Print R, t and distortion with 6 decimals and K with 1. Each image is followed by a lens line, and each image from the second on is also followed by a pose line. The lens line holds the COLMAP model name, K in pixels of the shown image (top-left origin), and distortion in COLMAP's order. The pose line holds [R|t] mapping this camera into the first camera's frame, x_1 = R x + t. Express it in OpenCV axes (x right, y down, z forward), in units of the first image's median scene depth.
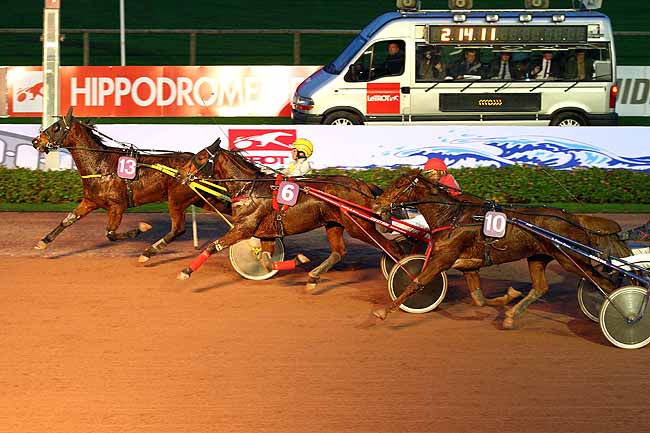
lens RADIAL K [[2290.1, 0, 324.7], [0, 2290.1, 215.3], [0, 0, 1]] dist [-0.248443, 0.000000]
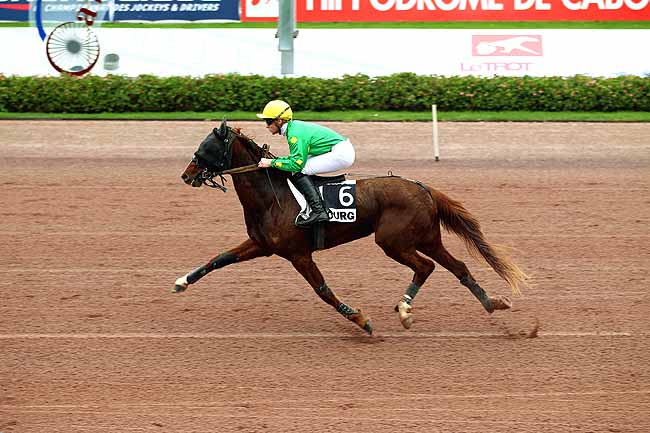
lens RADIAL K [[2827.9, 0, 324.6], [0, 2827.9, 215.7], [0, 0, 1]] dist [-0.029950, 0.000000]
pose [[0.995745, 0.003409, -0.092089, 0.006056], [-0.001034, 0.999666, 0.025818, 0.007776], [0.092147, -0.025613, 0.995416, -0.185628]]
